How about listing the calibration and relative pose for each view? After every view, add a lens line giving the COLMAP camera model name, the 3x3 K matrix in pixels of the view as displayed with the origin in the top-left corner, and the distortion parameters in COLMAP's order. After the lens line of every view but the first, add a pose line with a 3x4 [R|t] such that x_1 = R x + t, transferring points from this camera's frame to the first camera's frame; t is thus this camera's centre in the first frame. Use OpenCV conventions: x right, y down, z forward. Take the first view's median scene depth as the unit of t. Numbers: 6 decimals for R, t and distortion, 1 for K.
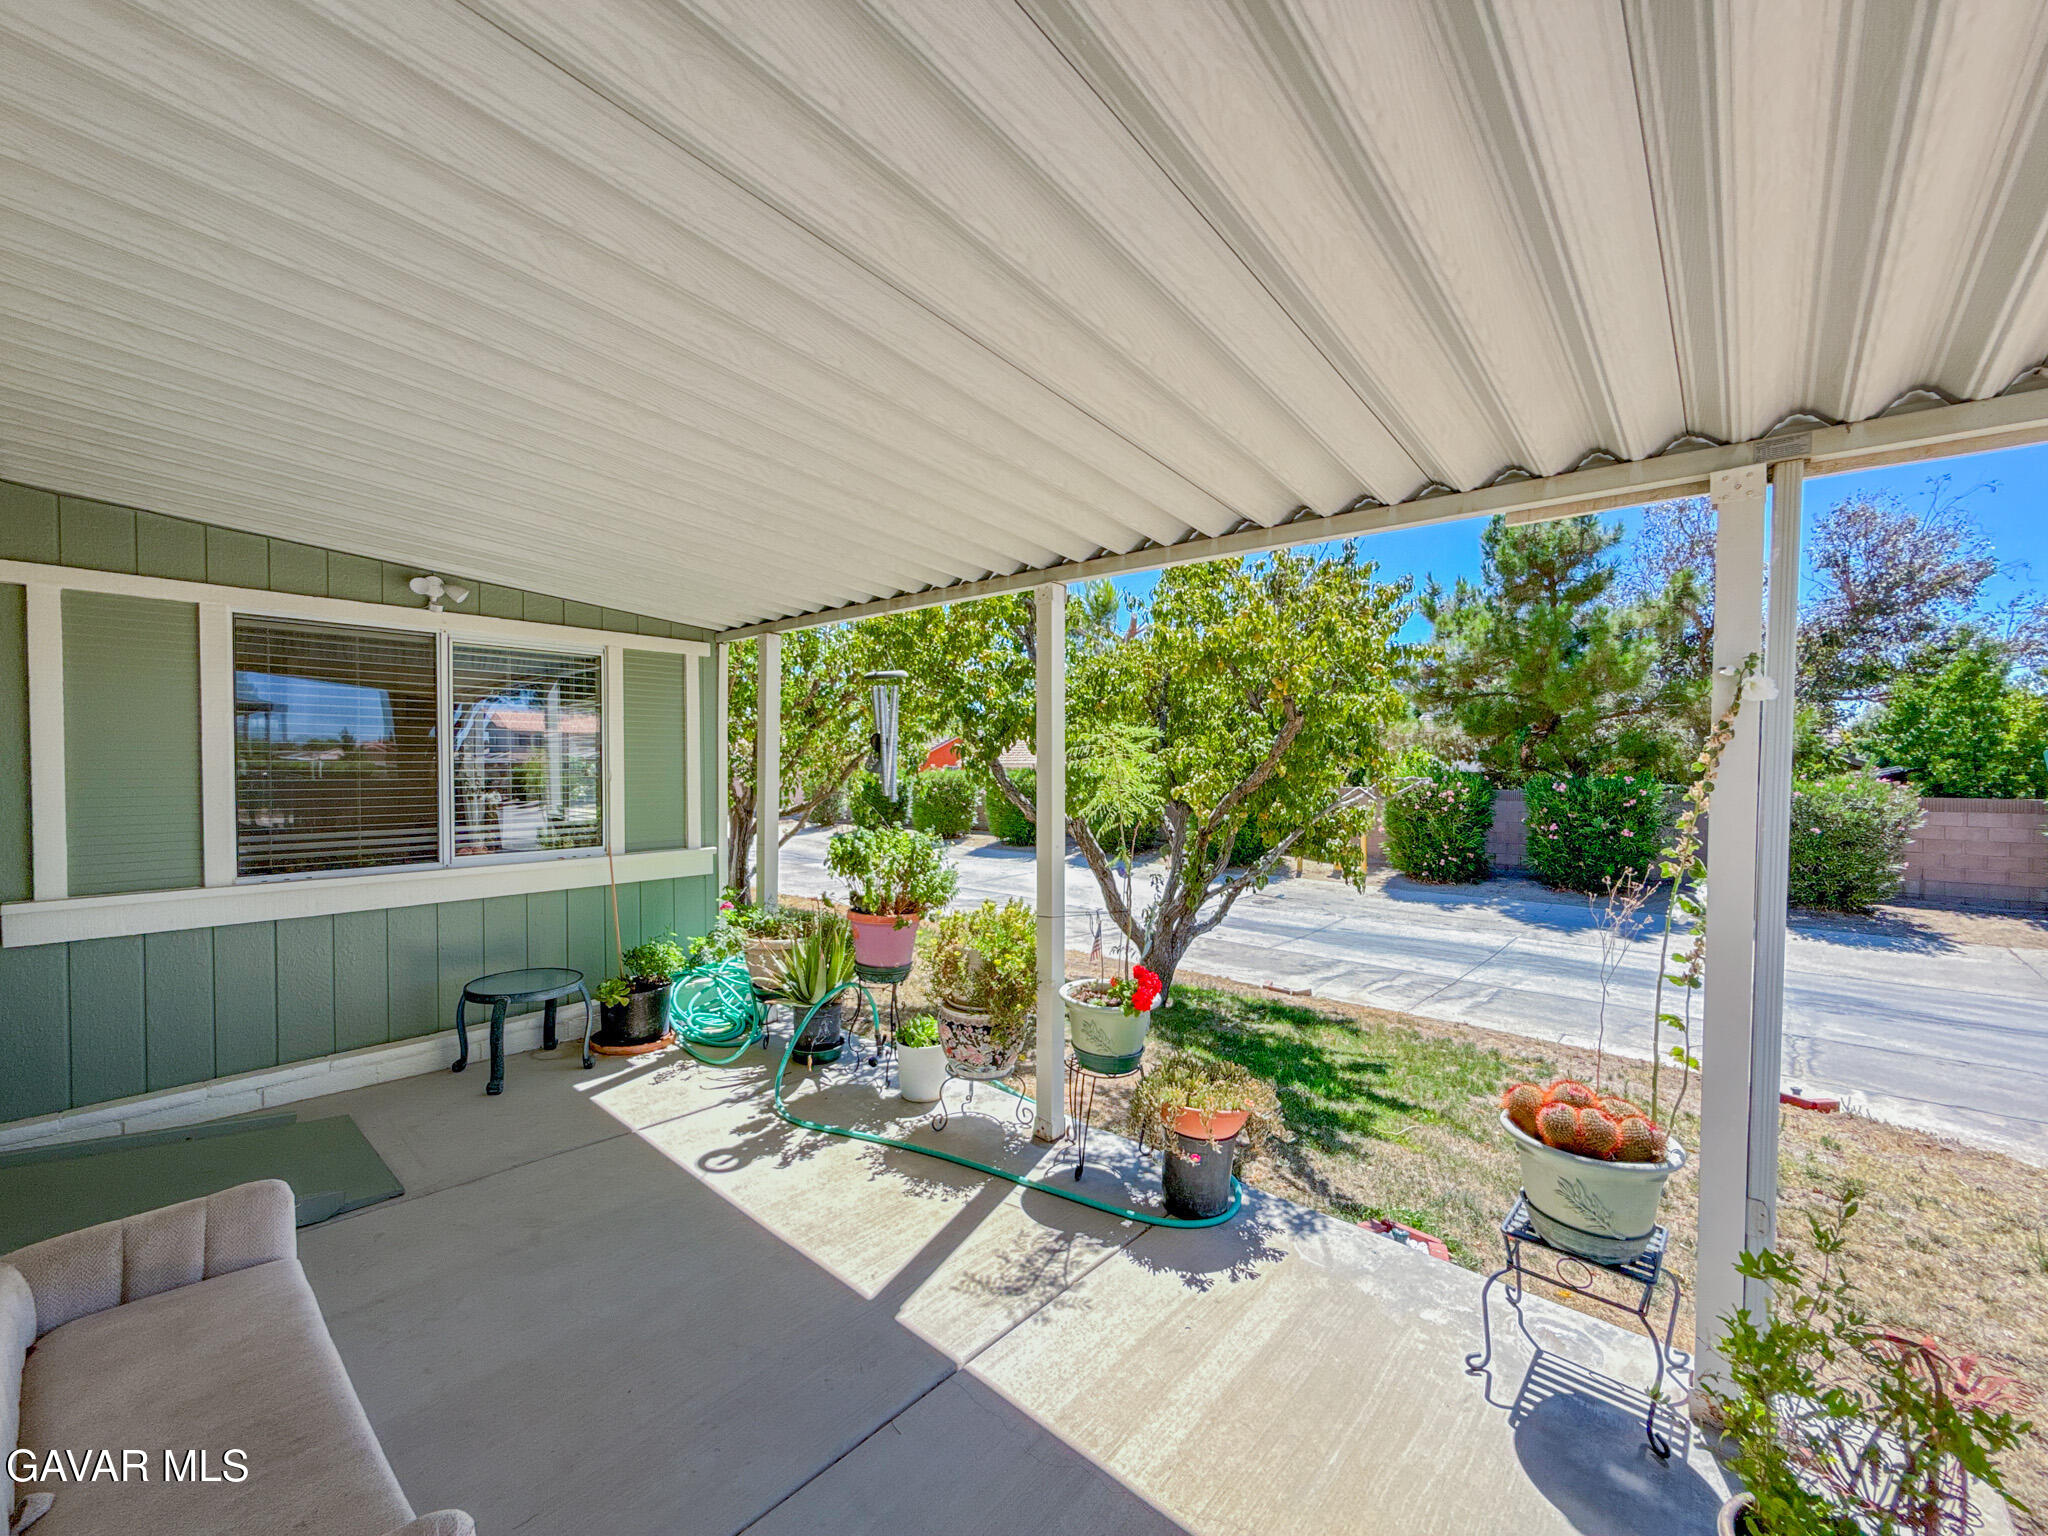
lens RADIAL K [[823.1, 0, 1027.6], [0, 823.1, 773.8], [0, 0, 1]] dist [0.000510, 0.000573]
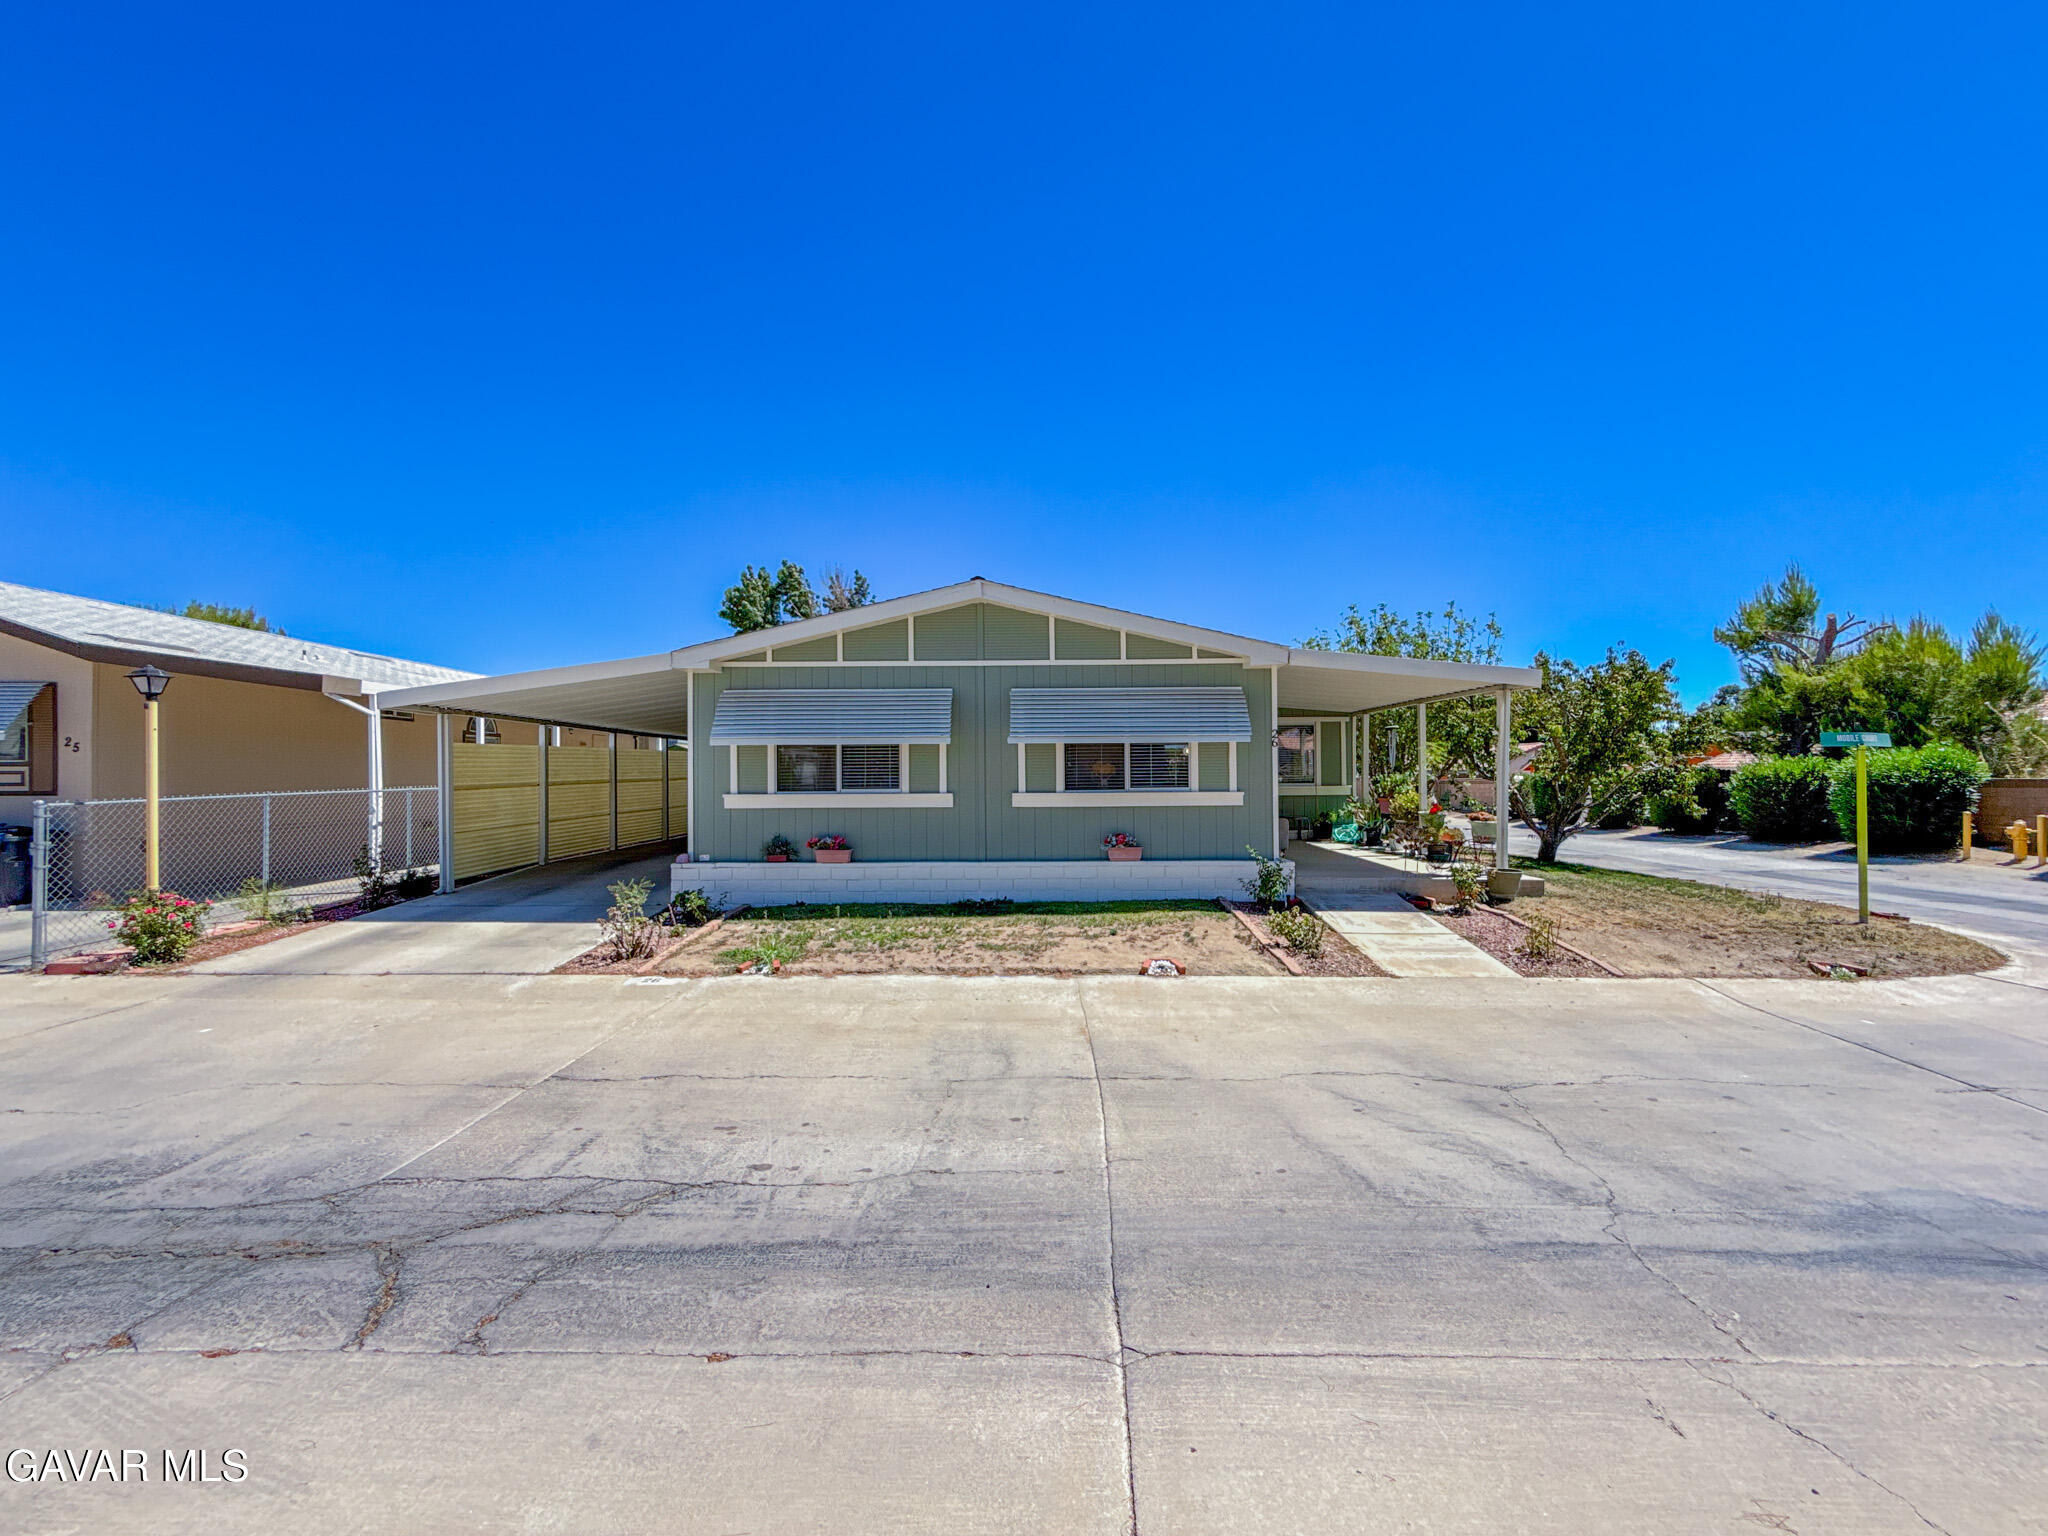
lens RADIAL K [[823.1, 0, 1026.5], [0, 823.1, 770.6], [0, 0, 1]] dist [0.000510, 0.000573]
pose [[0.647564, -0.016875, -0.761824, 1.399930], [-0.001489, 0.999725, -0.023411, 0.130948], [0.762010, 0.016294, 0.647360, -2.255738]]
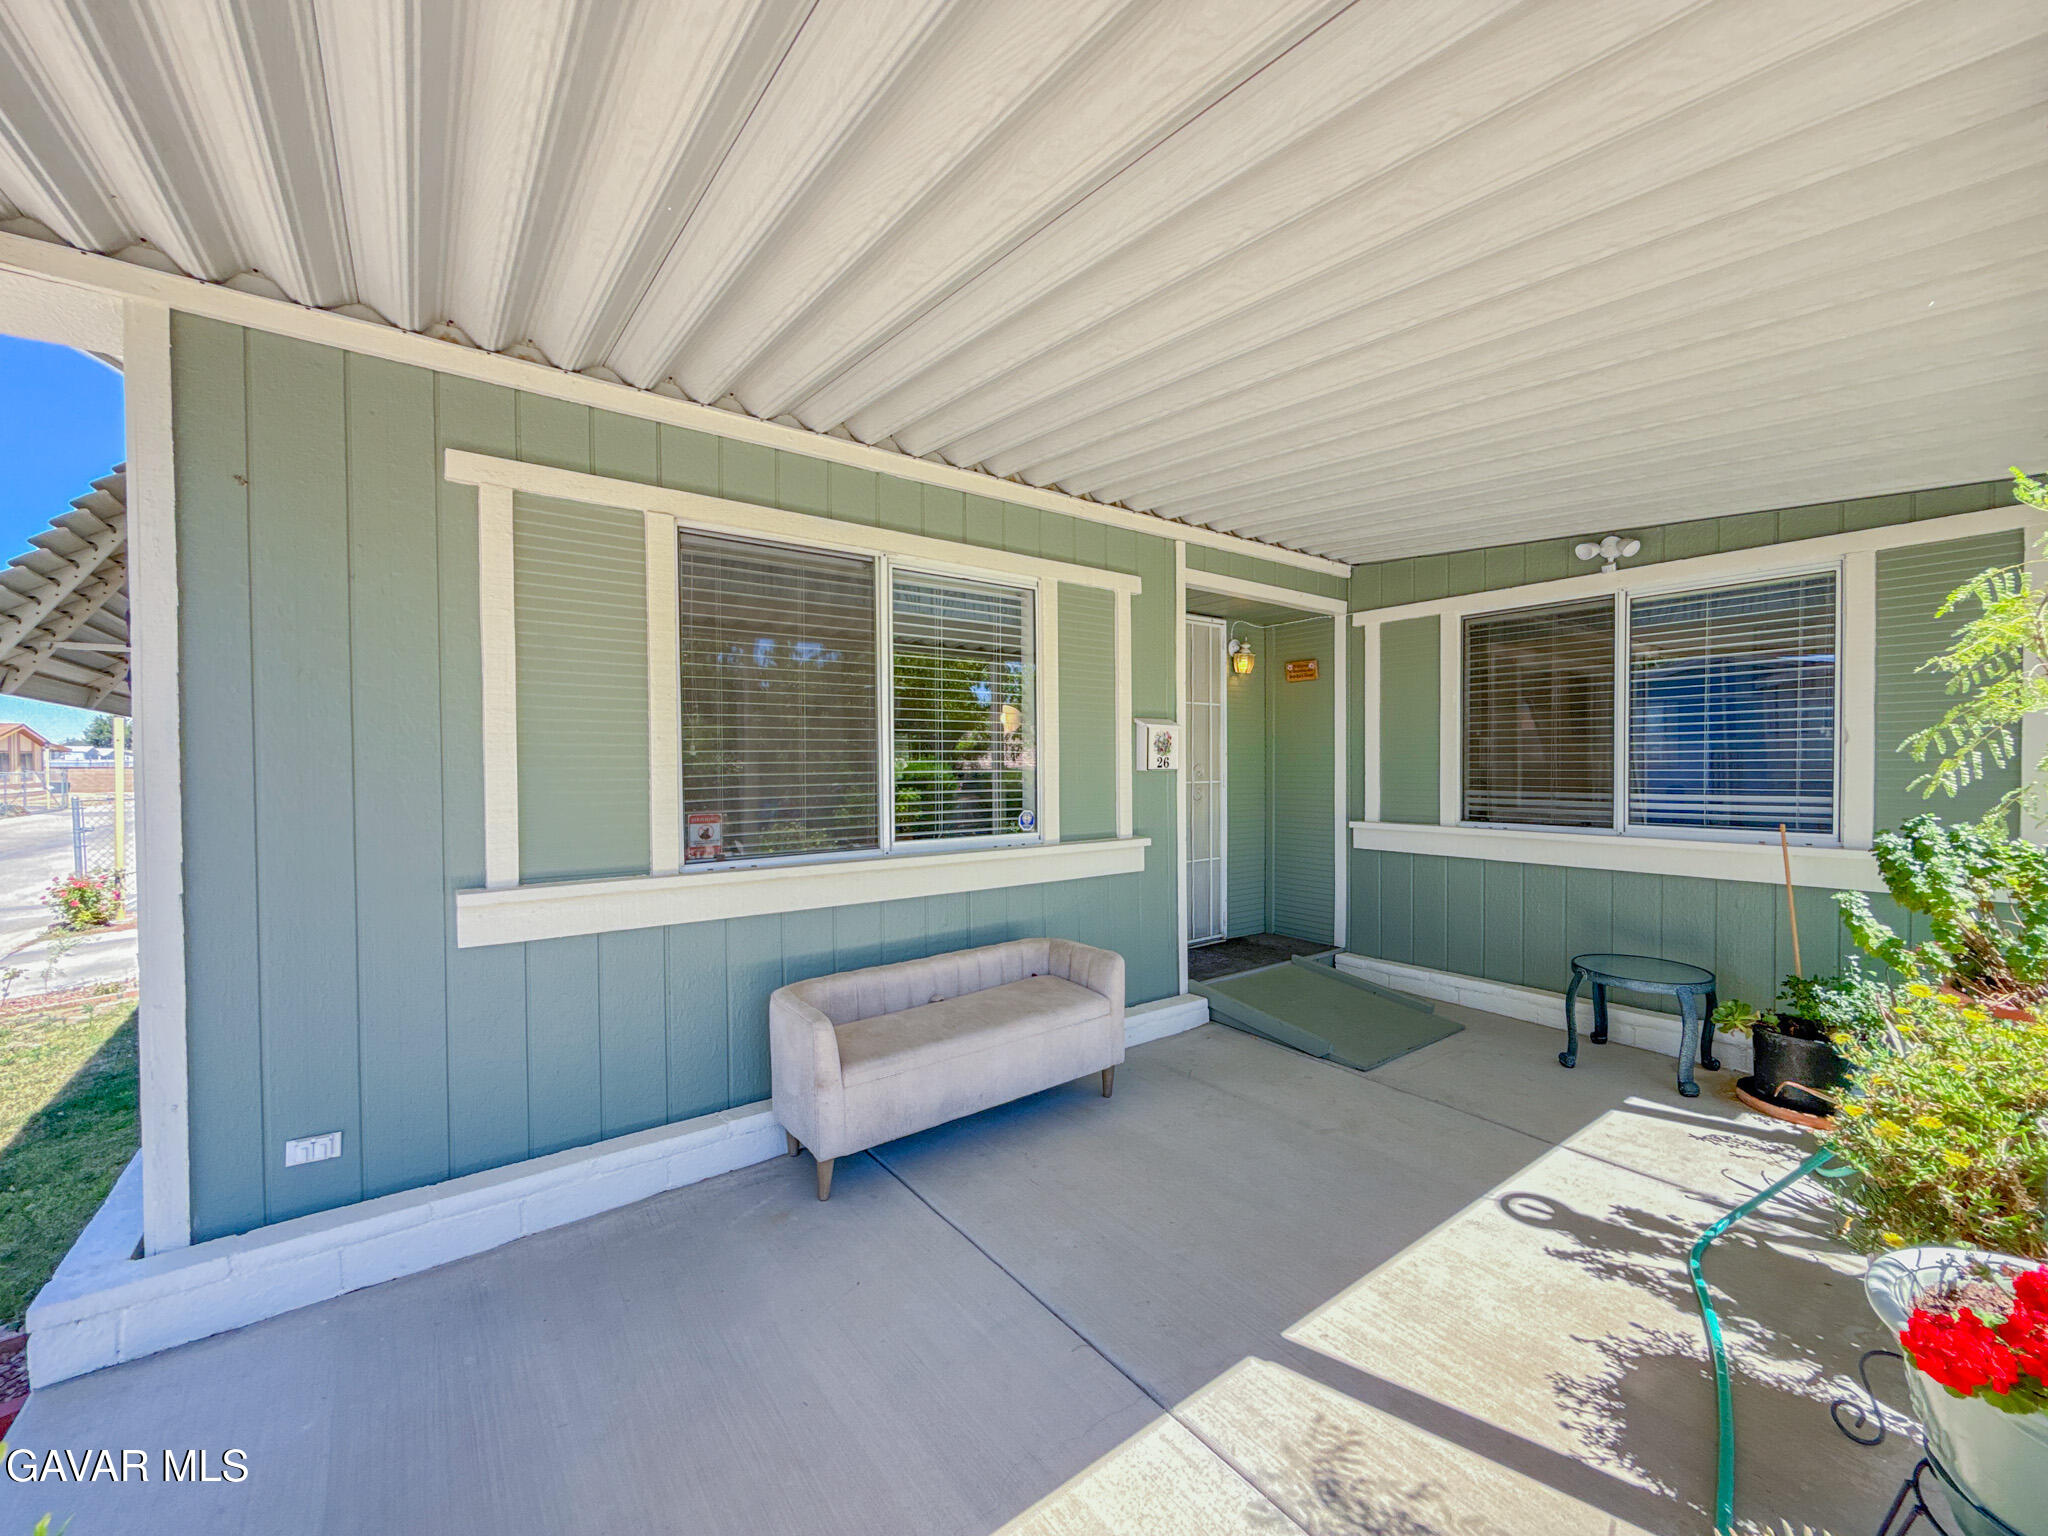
lens RADIAL K [[823.1, 0, 1029.4], [0, 823.1, 773.4], [0, 0, 1]] dist [0.000510, 0.000573]
pose [[-0.204204, 0.006229, -0.978909, 0.382230], [-0.010845, 0.999904, 0.008625, 0.041181], [0.978868, 0.012377, -0.204117, 0.525676]]
